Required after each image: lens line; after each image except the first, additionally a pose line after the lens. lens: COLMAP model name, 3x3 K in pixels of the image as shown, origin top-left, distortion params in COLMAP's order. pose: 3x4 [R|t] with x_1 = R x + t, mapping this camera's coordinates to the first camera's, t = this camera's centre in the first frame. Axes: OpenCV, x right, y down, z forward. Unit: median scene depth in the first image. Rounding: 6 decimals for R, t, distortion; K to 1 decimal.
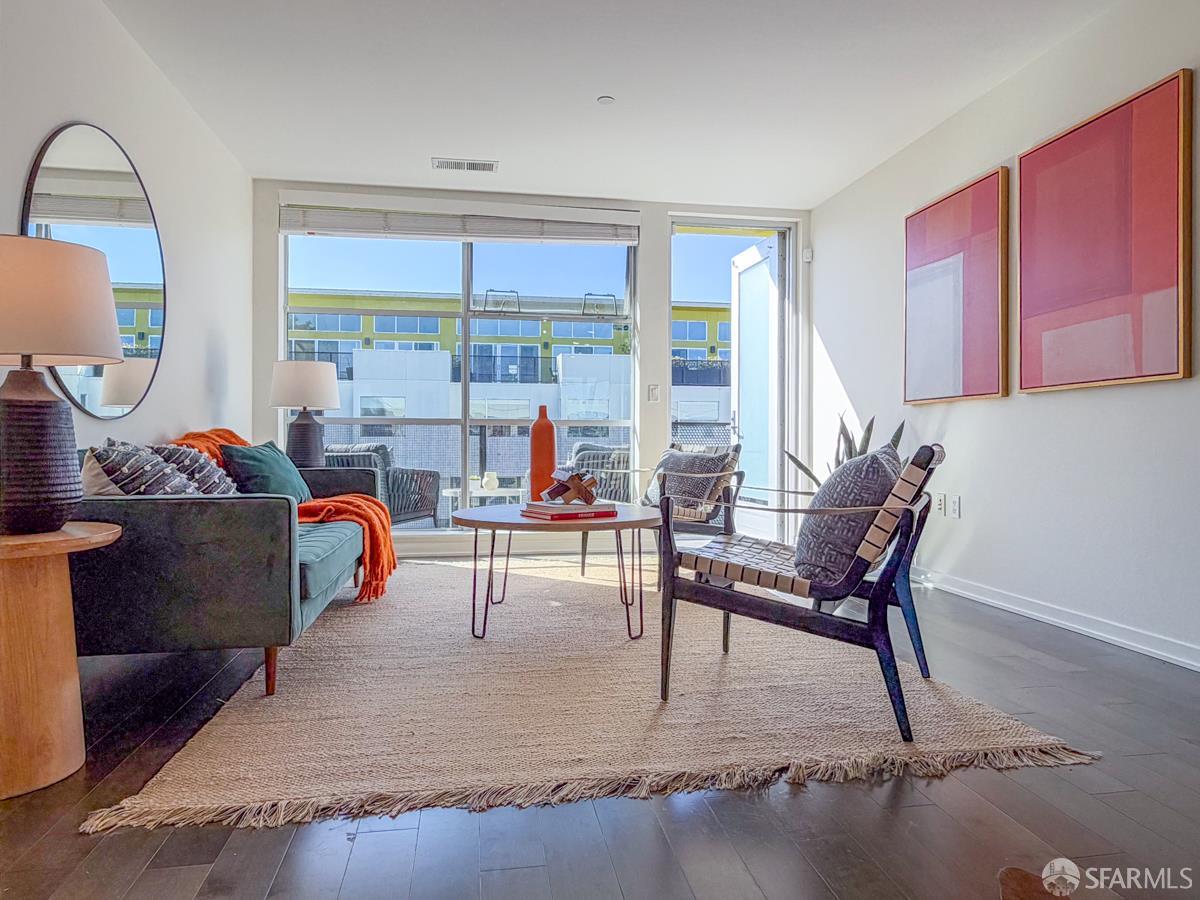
lens RADIAL K [[766.6, 0, 600.0], [0, 766.6, 450.0], [0, 0, 1]] dist [-0.001080, 0.001776]
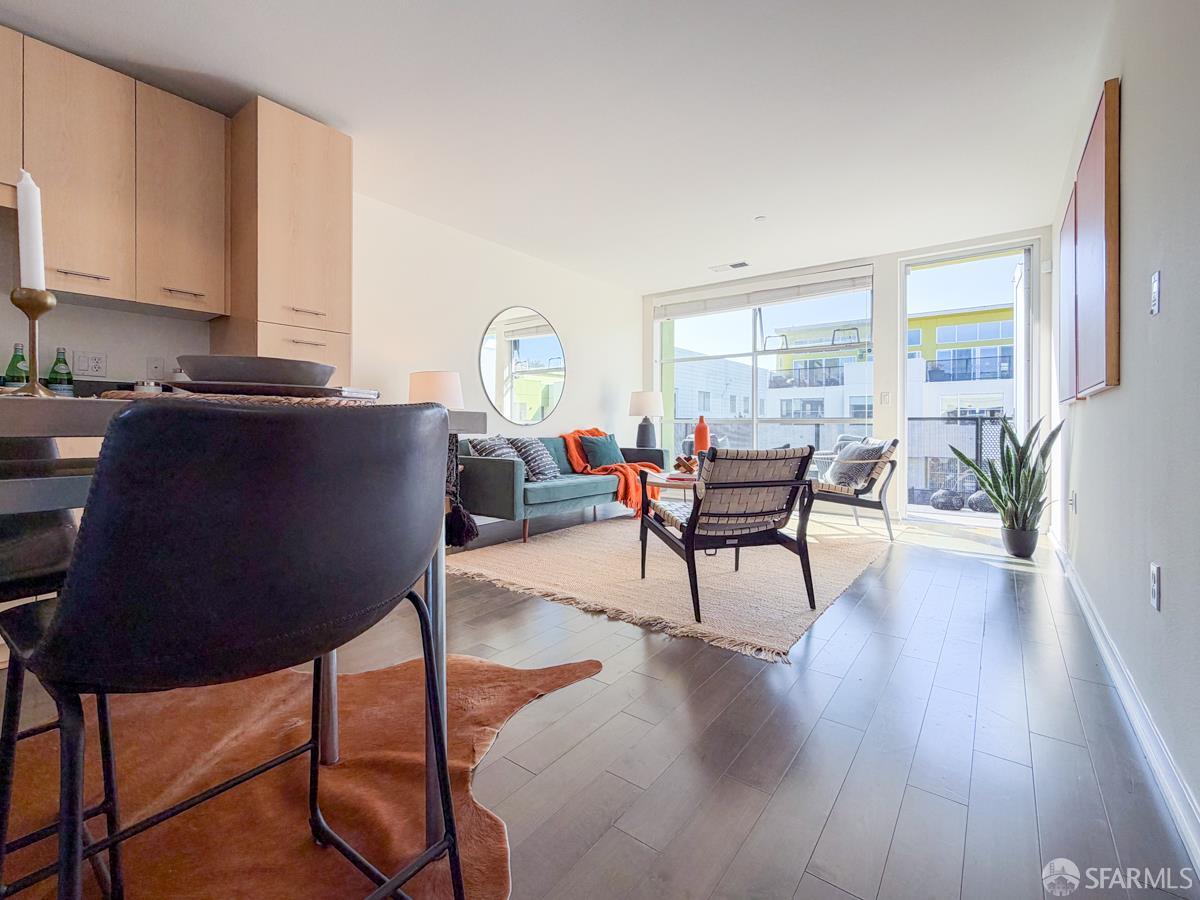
lens RADIAL K [[527.0, 0, 593.6], [0, 527.0, 429.2], [0, 0, 1]] dist [-0.000946, -0.000183]
pose [[0.677617, 0.003753, -0.735405, 0.494595], [-0.009351, 0.999950, -0.003514, -0.016652], [0.735355, 0.009258, 0.677619, 0.019013]]
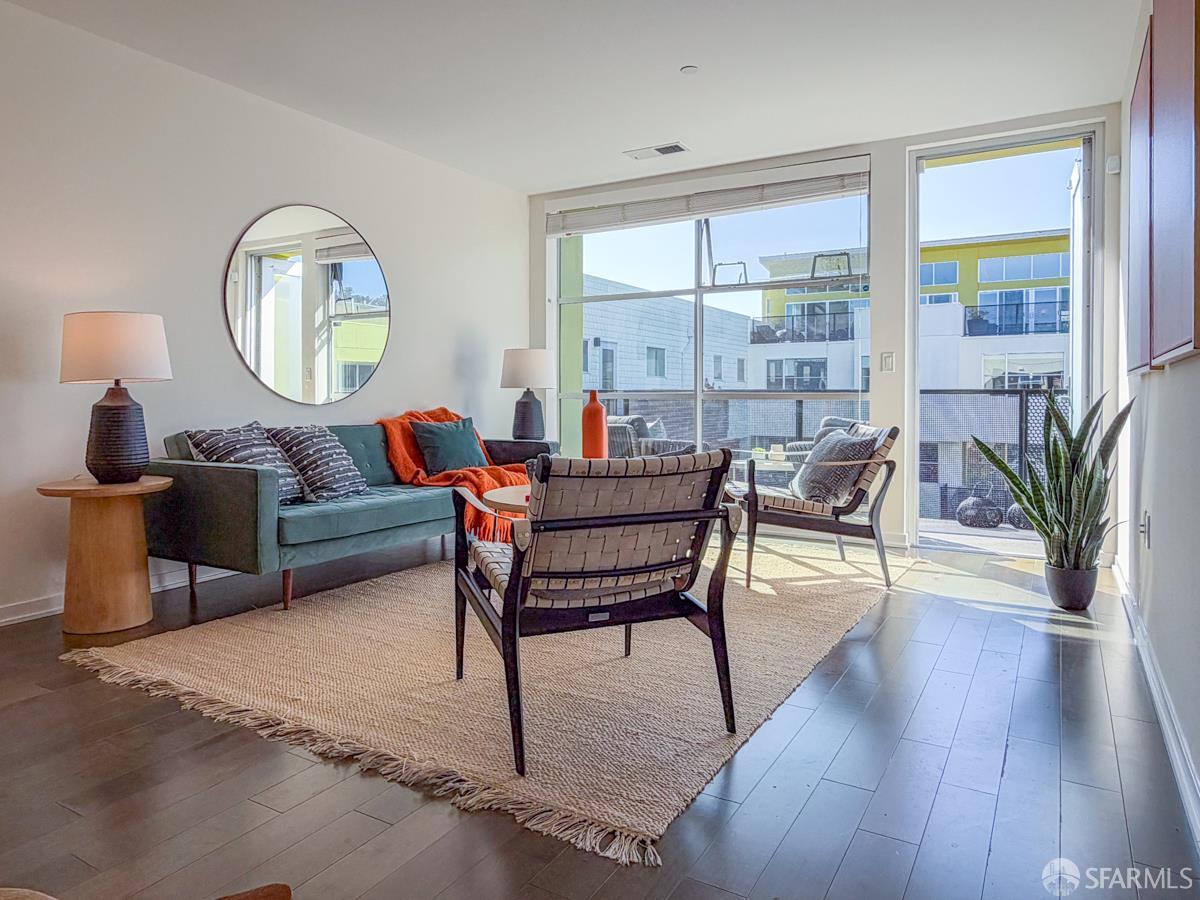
lens RADIAL K [[778.3, 0, 600.2], [0, 778.3, 411.0], [0, 0, 1]] dist [-0.005815, 0.001200]
pose [[0.761516, 0.009653, -0.648075, 0.485797], [-0.006757, 0.999953, 0.006954, -0.028680], [0.648111, -0.000917, 0.761545, 0.158274]]
